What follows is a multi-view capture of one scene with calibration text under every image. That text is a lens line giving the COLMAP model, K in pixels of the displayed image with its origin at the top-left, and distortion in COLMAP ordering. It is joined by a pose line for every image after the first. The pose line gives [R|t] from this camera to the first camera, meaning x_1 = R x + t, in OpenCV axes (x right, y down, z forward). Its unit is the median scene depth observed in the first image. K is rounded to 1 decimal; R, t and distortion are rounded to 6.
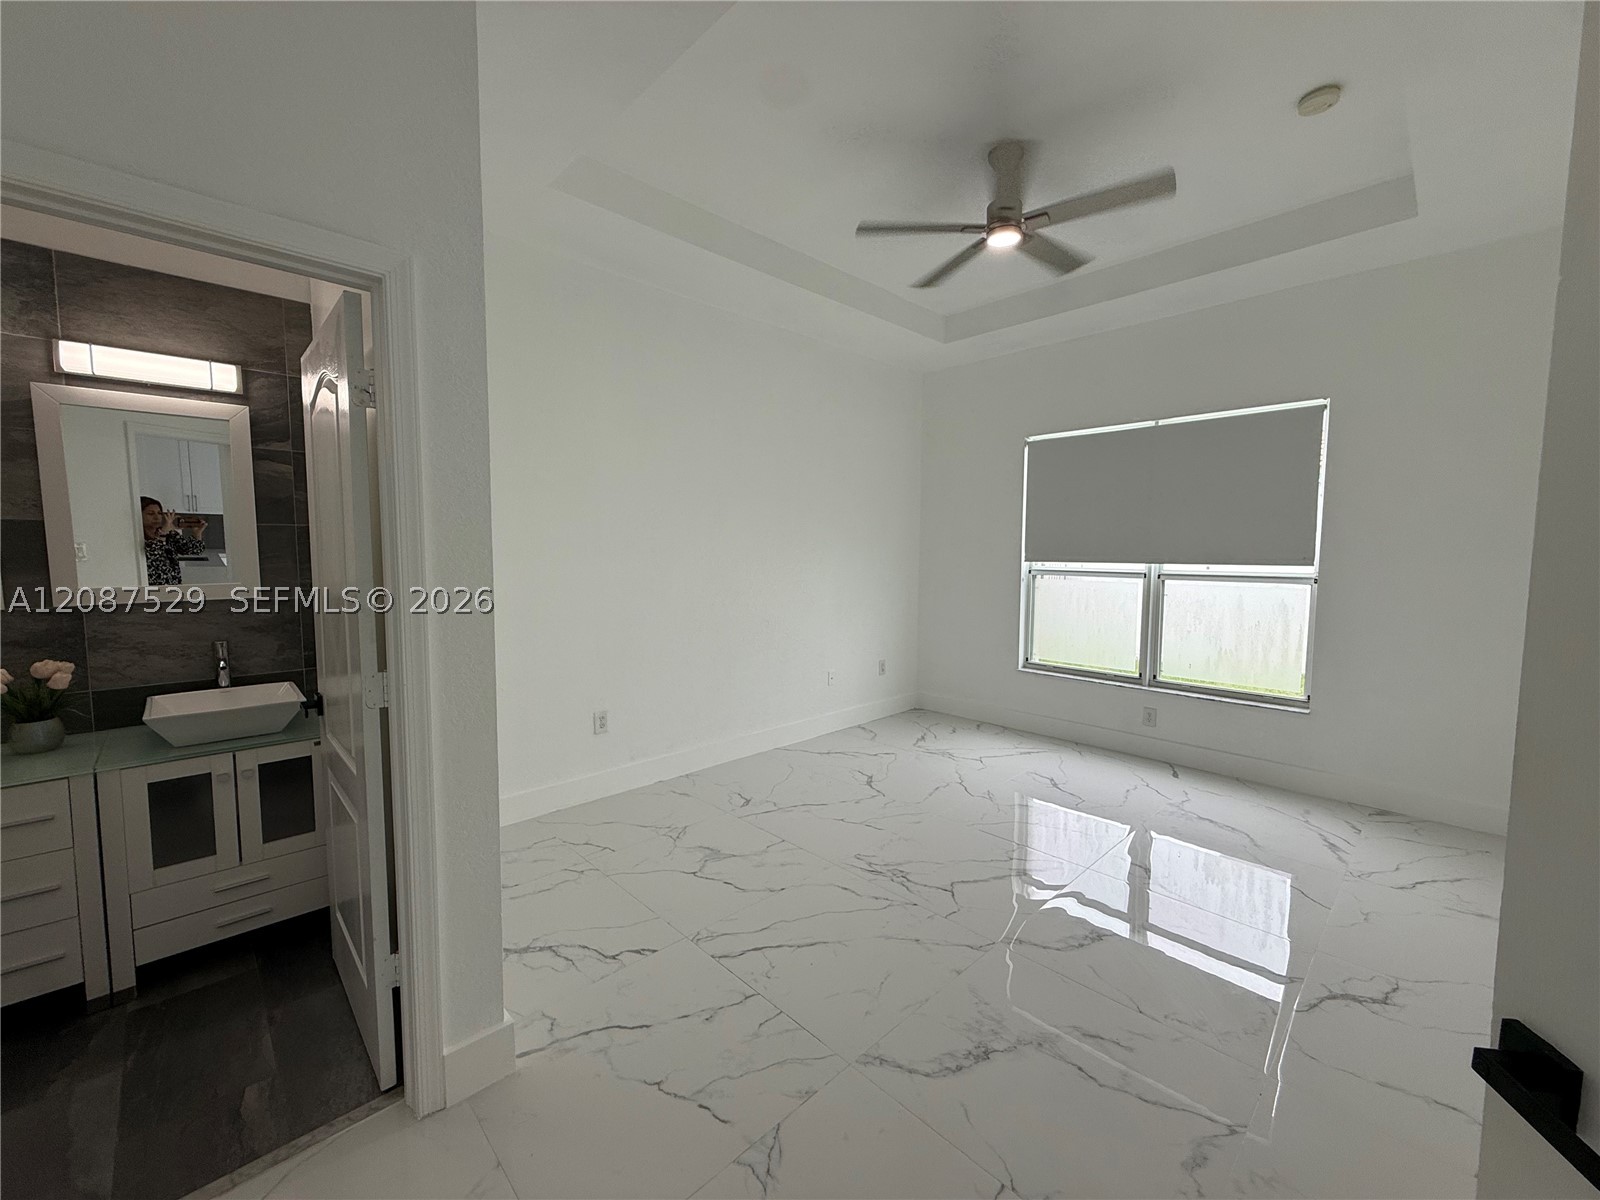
lens RADIAL K [[636.0, 0, 800.3], [0, 636.0, 600.9], [0, 0, 1]] dist [0.003074, -0.000727]
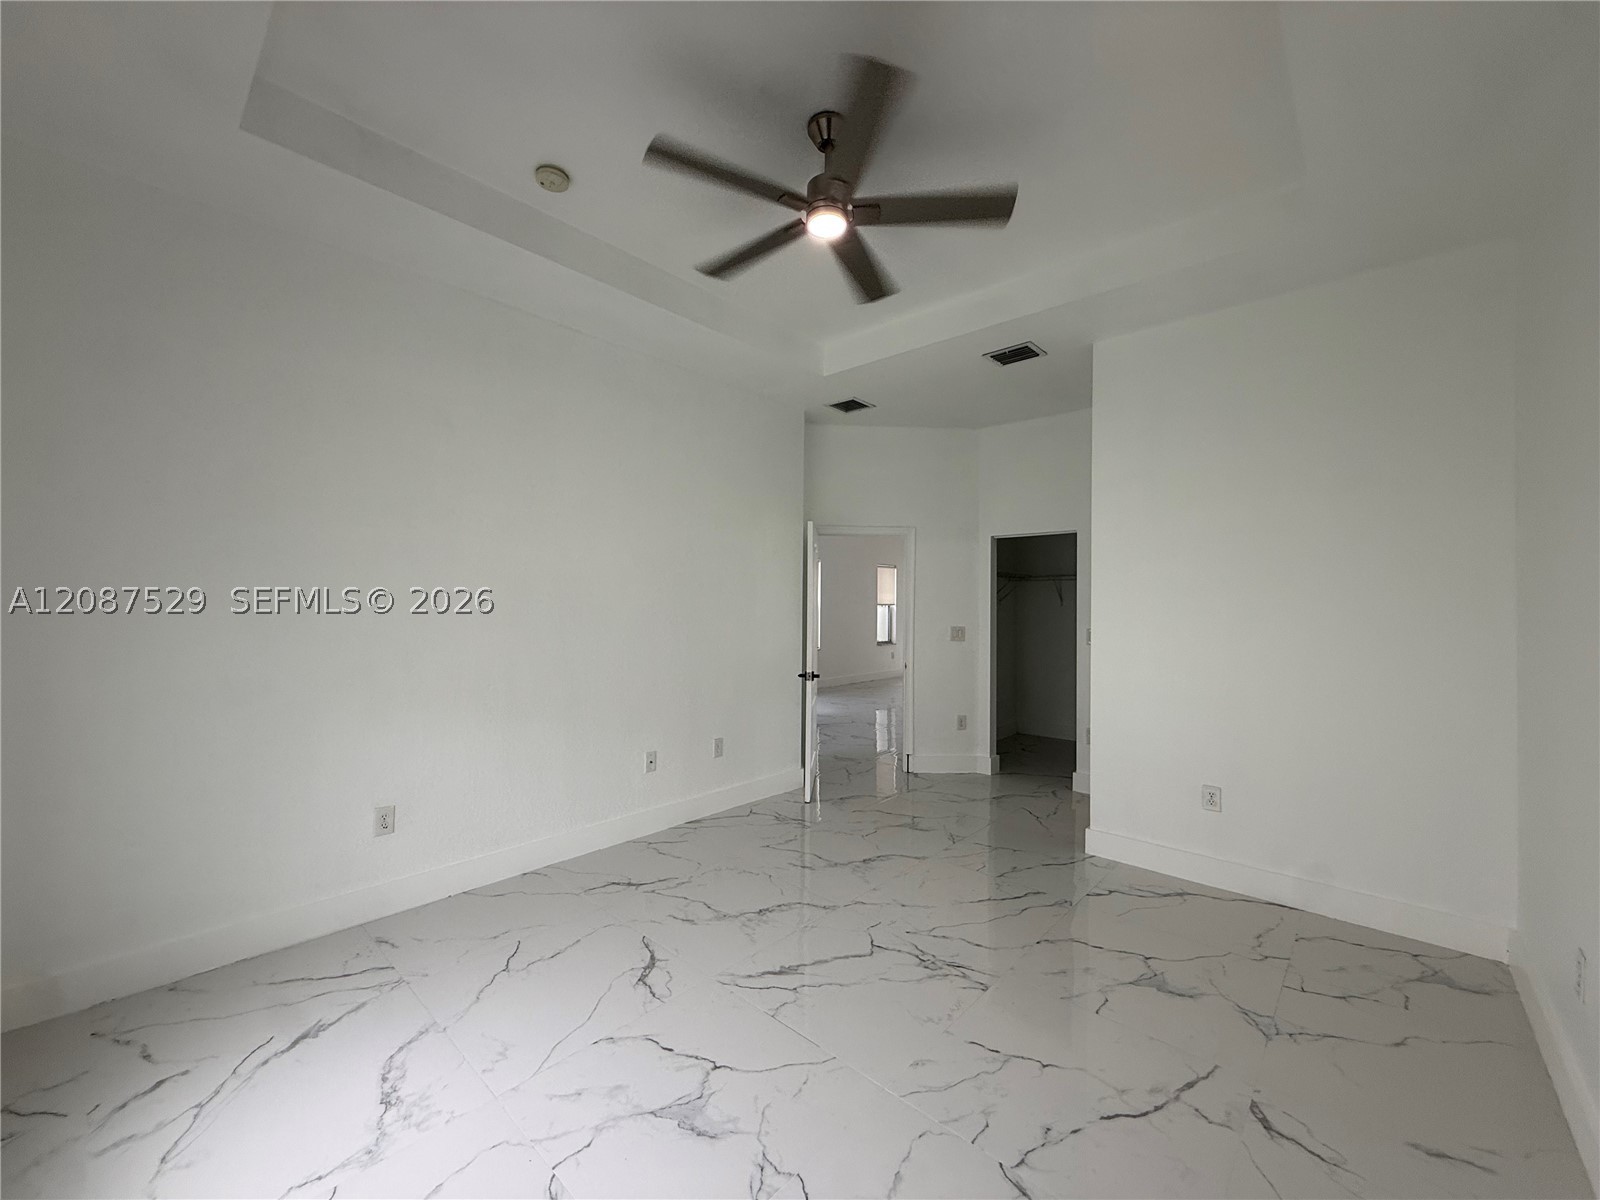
lens RADIAL K [[636.0, 0, 800.0], [0, 636.0, 604.0], [0, 0, 1]] dist [0.003074, -0.000727]
pose [[-0.997893, -0.010816, -0.063968, 0.481475], [-0.015483, 0.997219, 0.072908, -0.172450], [0.063002, 0.073745, -0.995285, 2.222516]]
